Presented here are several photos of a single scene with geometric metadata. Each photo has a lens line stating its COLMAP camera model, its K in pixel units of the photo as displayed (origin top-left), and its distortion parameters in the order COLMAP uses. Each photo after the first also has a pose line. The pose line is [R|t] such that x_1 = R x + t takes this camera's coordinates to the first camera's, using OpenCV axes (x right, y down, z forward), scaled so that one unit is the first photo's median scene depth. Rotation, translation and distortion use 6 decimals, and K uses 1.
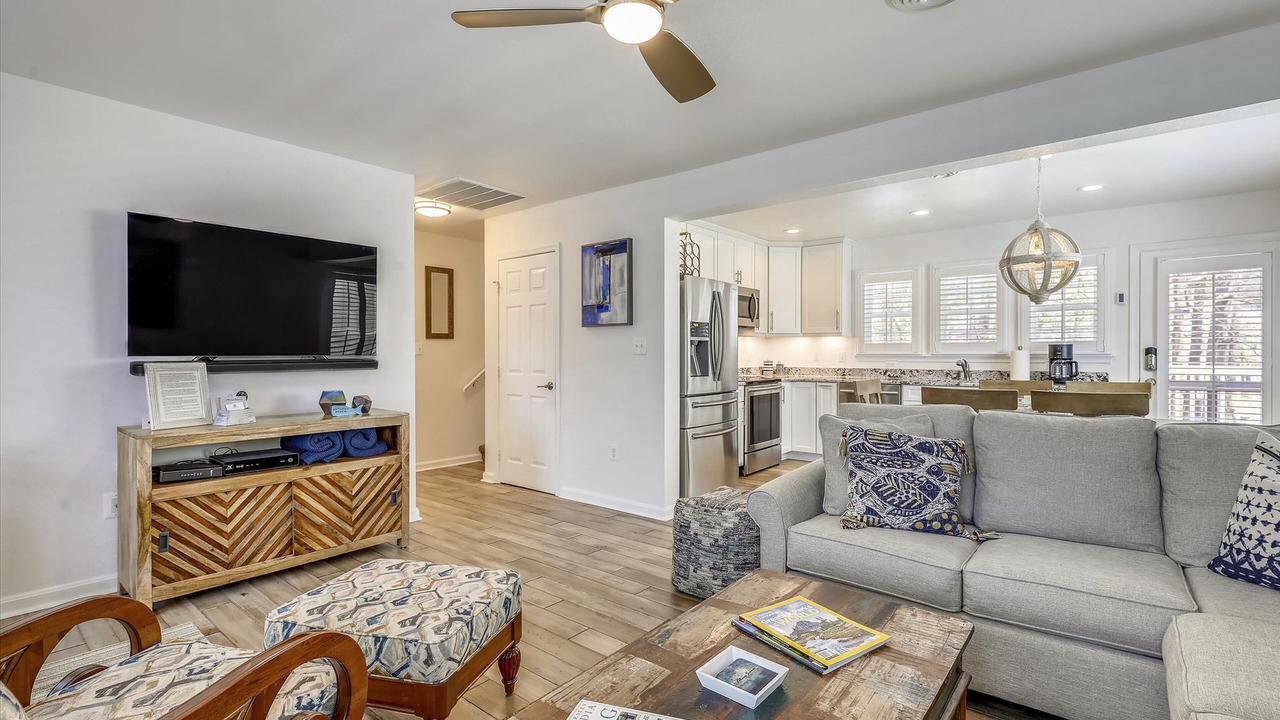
lens RADIAL K [[580.0, 0, 642.1], [0, 580.0, 356.1], [0, 0, 1]] dist [0.005648, 0.000232]
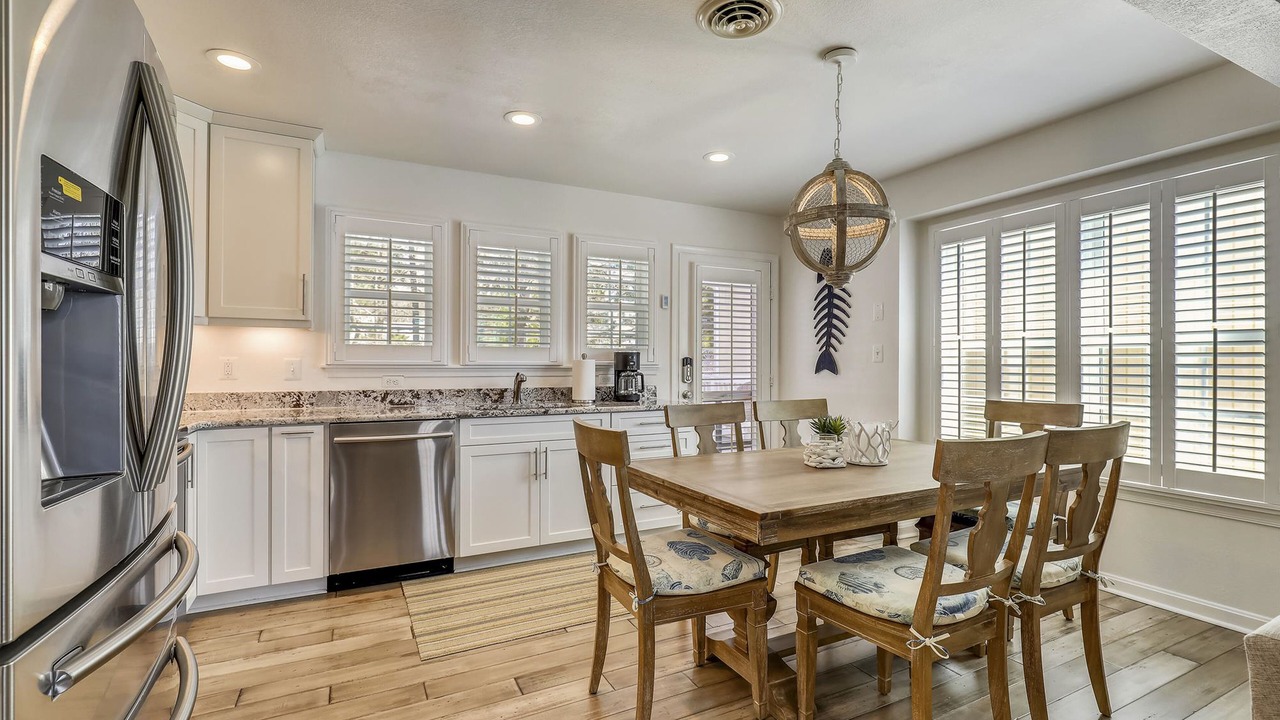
lens RADIAL K [[580.0, 0, 640.3], [0, 580.0, 360.1], [0, 0, 1]] dist [0.005648, 0.000232]
pose [[0.396548, 0.008471, 0.917975, -0.003421], [0.002550, 0.999943, -0.010329, -0.001086], [-0.918010, 0.006437, 0.396504, 0.572540]]
